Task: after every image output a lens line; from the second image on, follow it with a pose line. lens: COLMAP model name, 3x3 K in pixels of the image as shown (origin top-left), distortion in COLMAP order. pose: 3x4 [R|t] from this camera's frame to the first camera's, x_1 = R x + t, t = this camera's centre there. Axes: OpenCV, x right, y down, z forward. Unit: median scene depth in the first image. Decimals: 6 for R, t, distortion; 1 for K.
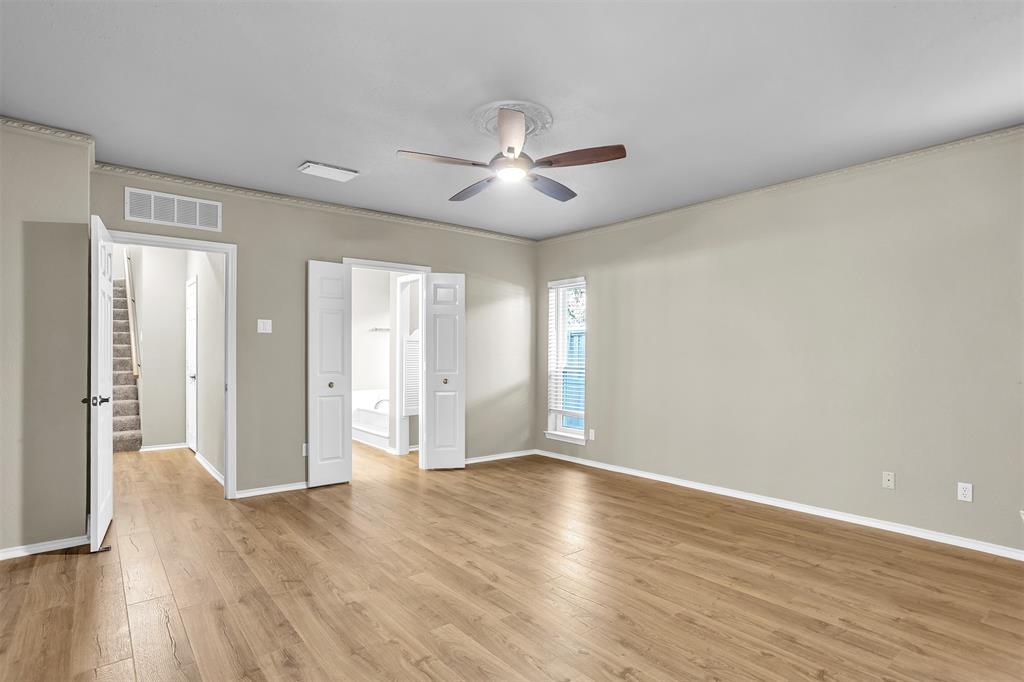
lens RADIAL K [[502.9, 0, 512.4], [0, 502.9, 352.7], [0, 0, 1]] dist [-0.048118, 0.028492]
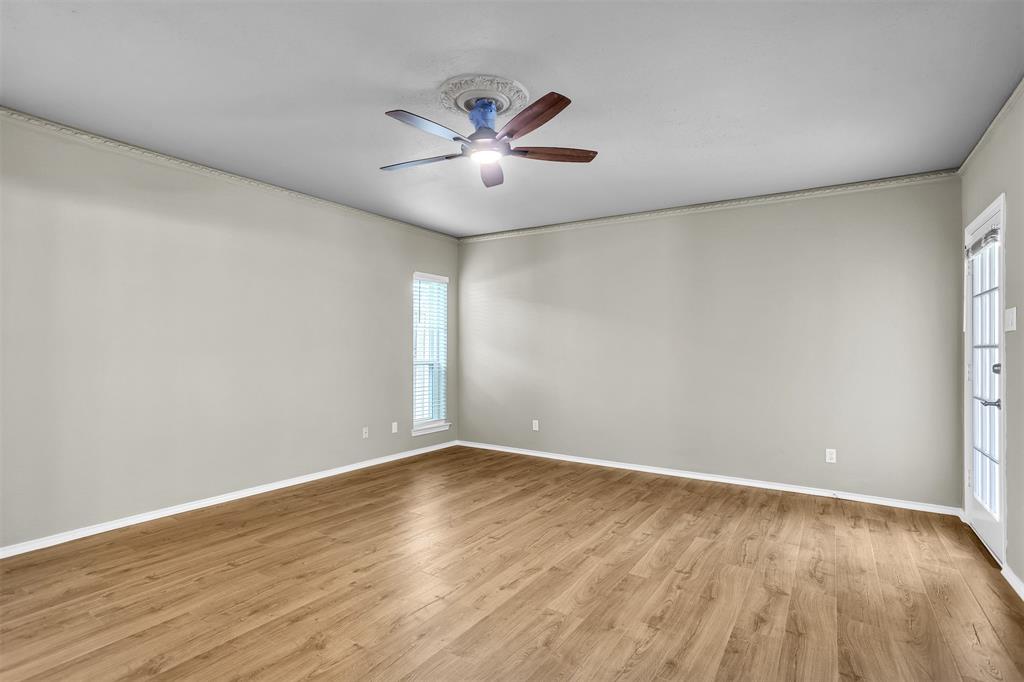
lens RADIAL K [[502.9, 0, 512.4], [0, 502.9, 352.7], [0, 0, 1]] dist [-0.048118, 0.028492]
pose [[-0.285380, -0.013857, 0.958314, -1.004540], [-0.010755, 0.999879, 0.011255, 0.013399], [-0.958354, -0.007094, -0.285495, 1.382094]]
